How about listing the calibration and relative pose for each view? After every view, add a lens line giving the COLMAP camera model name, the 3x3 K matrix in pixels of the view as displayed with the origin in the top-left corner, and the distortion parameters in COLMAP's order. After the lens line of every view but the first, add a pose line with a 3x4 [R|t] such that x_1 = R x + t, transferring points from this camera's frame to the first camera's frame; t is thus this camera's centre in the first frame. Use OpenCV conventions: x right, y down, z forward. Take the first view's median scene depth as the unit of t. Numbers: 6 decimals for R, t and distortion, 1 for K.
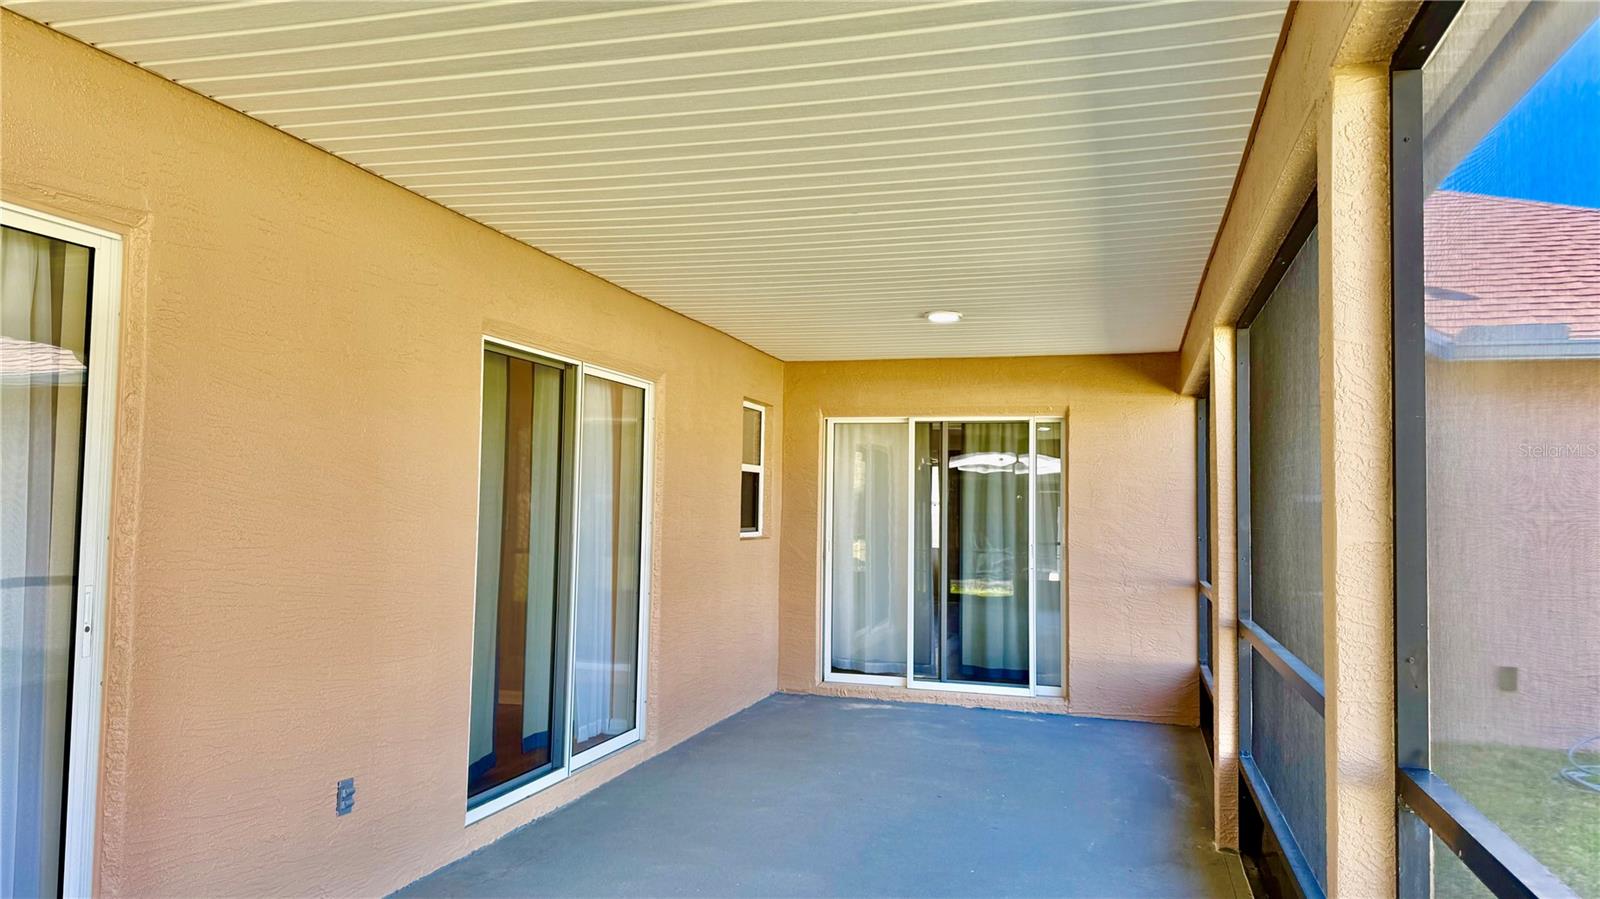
lens RADIAL K [[1125.3, 0, 802.8], [0, 1125.3, 457.4], [0, 0, 1]] dist [0.069095, -0.029747]
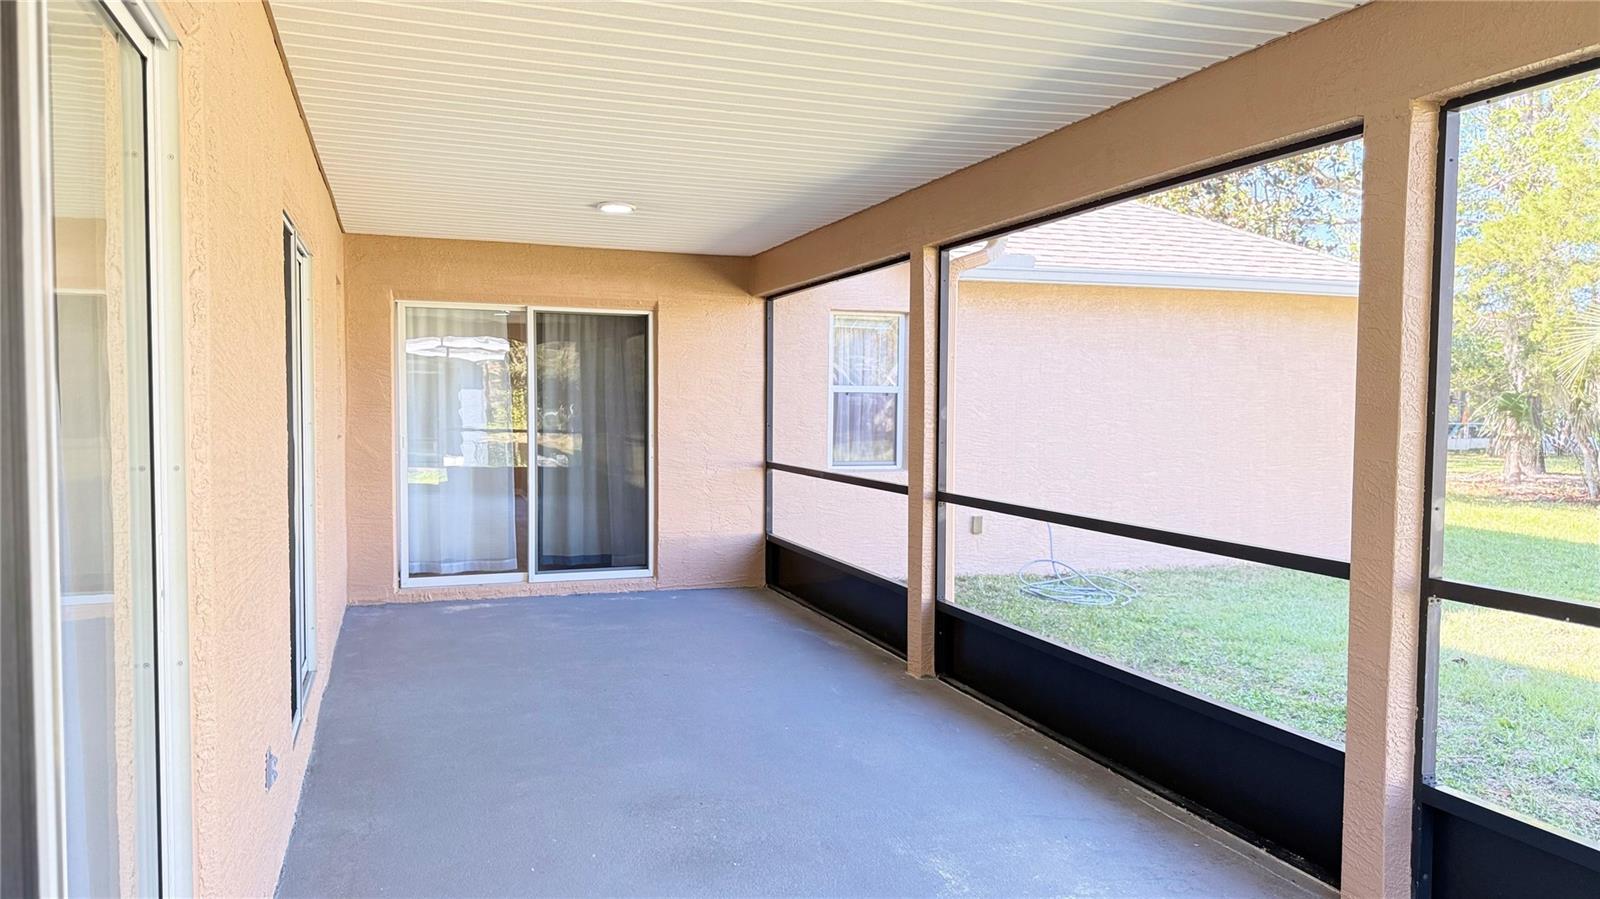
lens RADIAL K [[1125.3, 0, 814.8], [0, 1125.3, 445.7], [0, 0, 1]] dist [0.069095, -0.029747]
pose [[0.802750, -0.034670, 0.595307, -0.274014], [-0.021847, 0.995928, 0.087462, -0.006400], [-0.595916, -0.083216, 0.798724, 0.068404]]
